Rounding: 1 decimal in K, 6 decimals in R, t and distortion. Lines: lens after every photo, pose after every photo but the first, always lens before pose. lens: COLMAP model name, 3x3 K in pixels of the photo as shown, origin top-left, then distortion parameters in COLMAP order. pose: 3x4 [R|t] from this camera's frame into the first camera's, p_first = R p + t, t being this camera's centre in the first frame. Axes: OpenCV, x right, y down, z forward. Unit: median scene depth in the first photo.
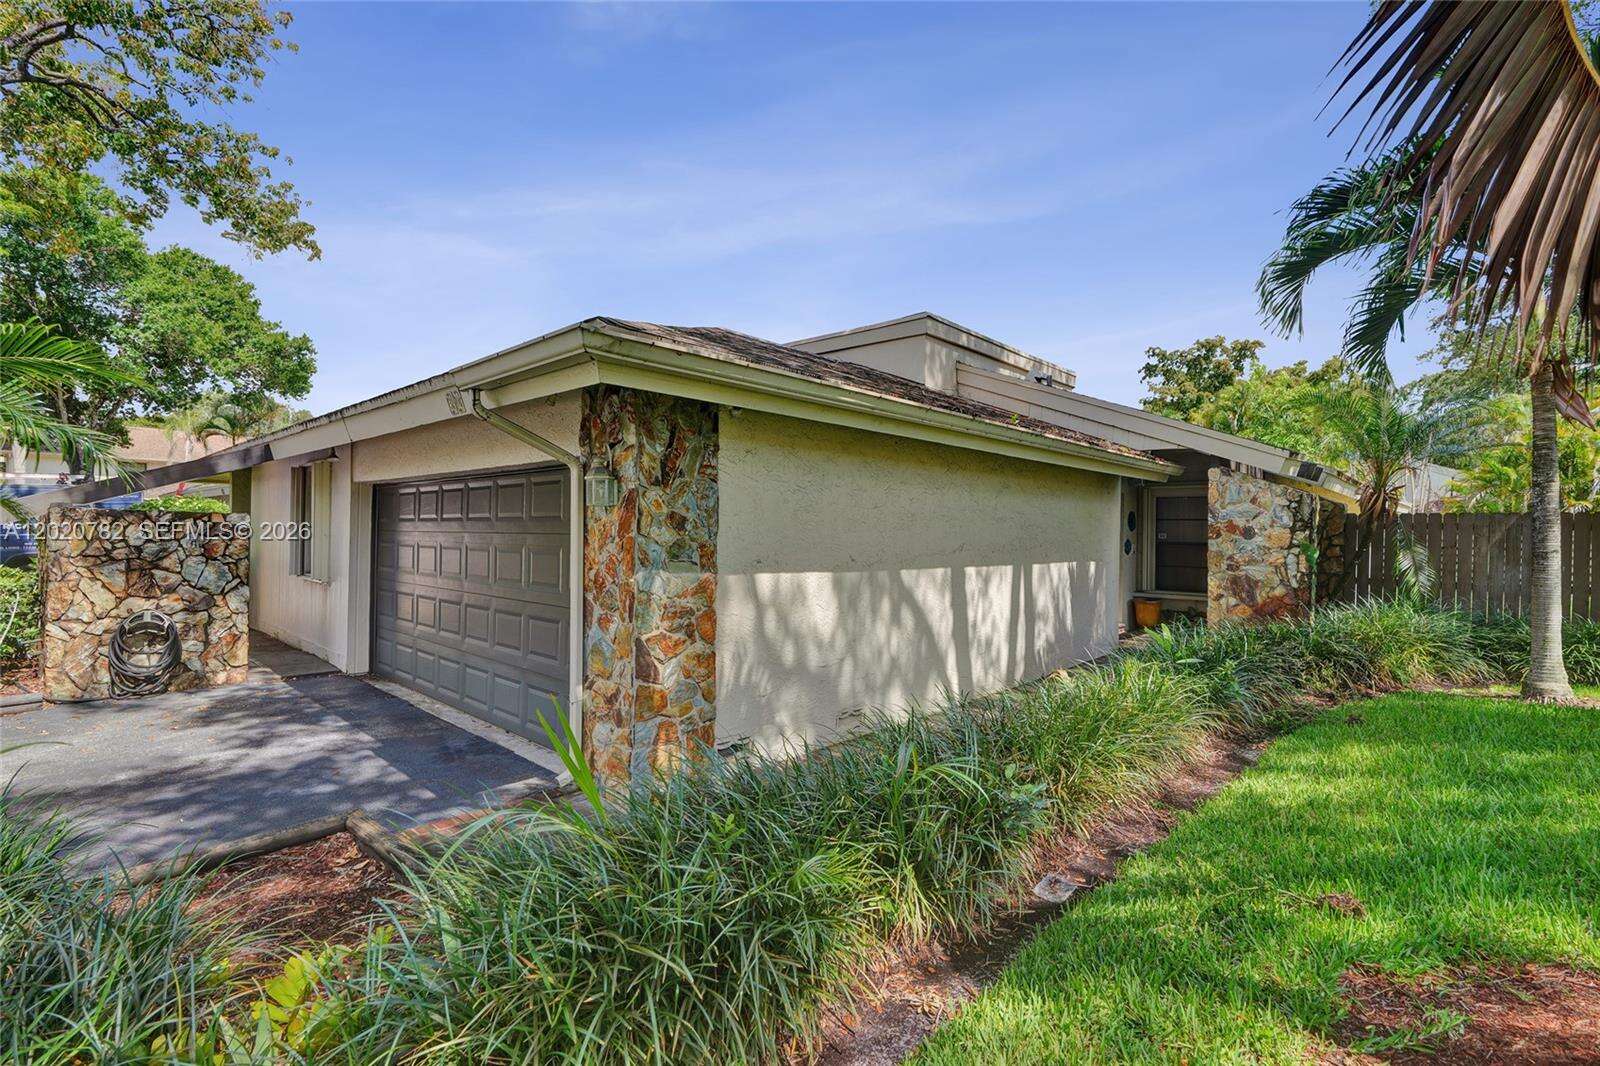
lens RADIAL K [[751.4, 0, 797.2], [0, 751.4, 526.2], [0, 0, 1]] dist [-0.004228, -0.000018]
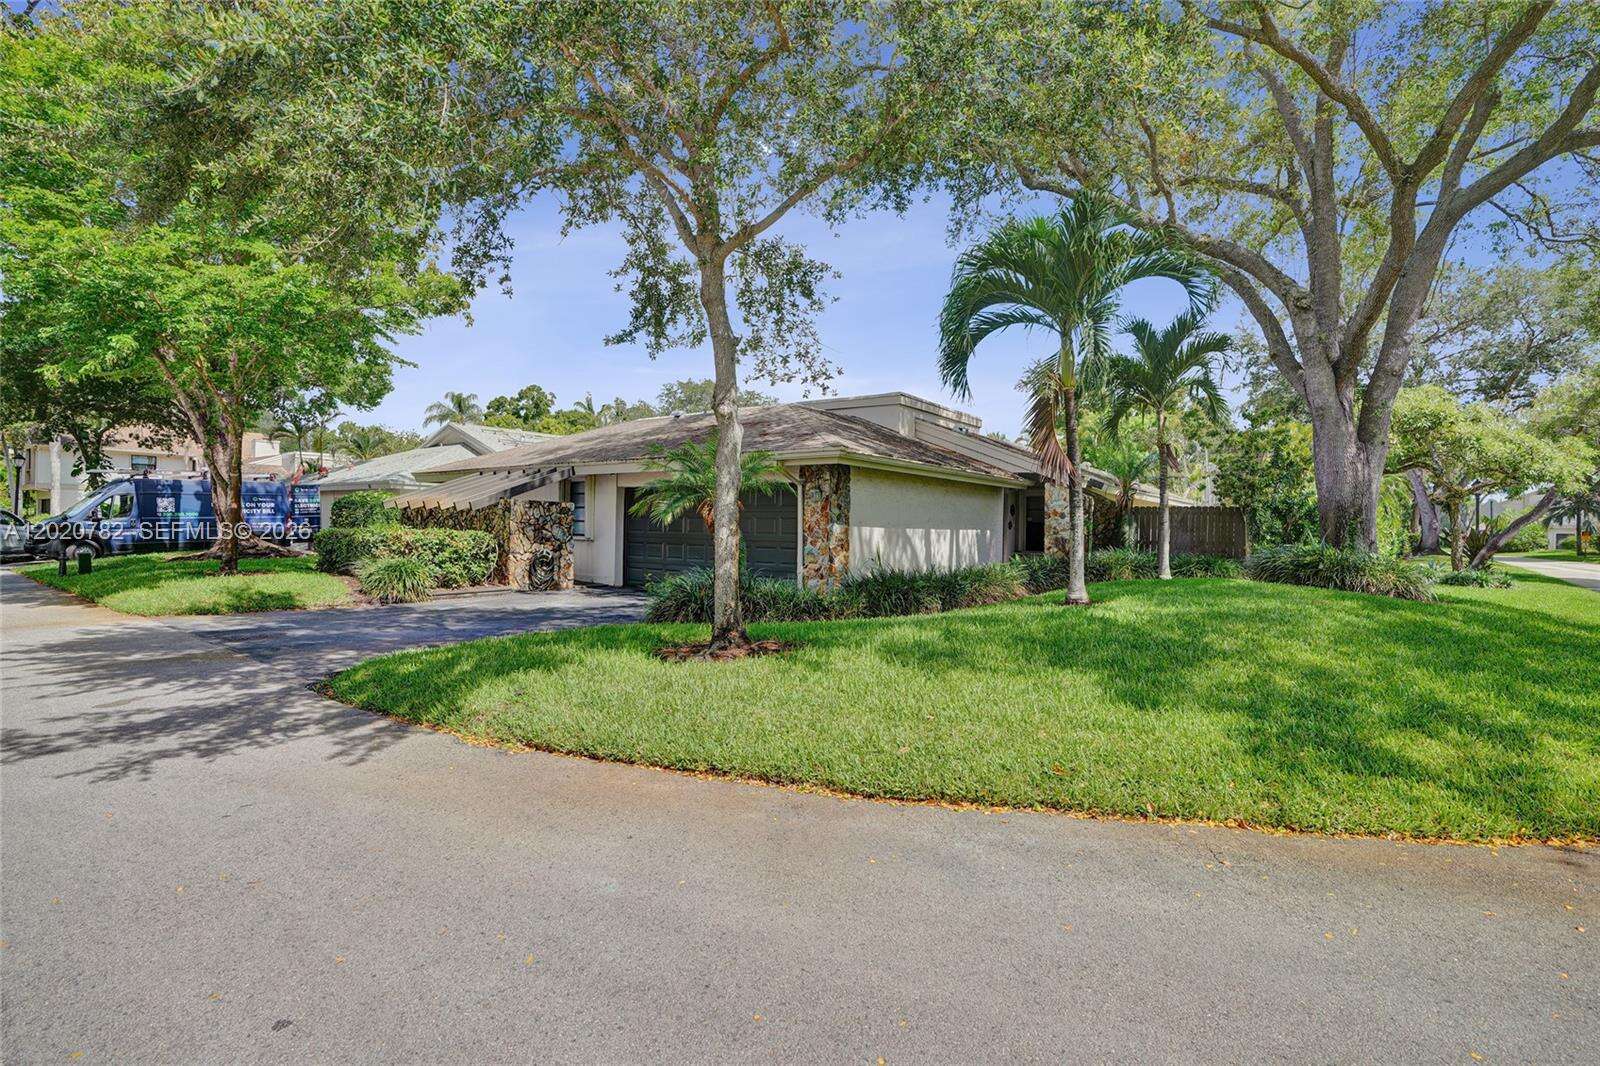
lens RADIAL K [[751.4, 0, 801.3], [0, 751.4, 532.4], [0, 0, 1]] dist [-0.004228, -0.000018]
pose [[0.993444, 0.000838, 0.114315, -0.400090], [-0.002669, 0.999871, 0.015865, 0.029374], [-0.114286, -0.016066, 0.993318, -1.130257]]
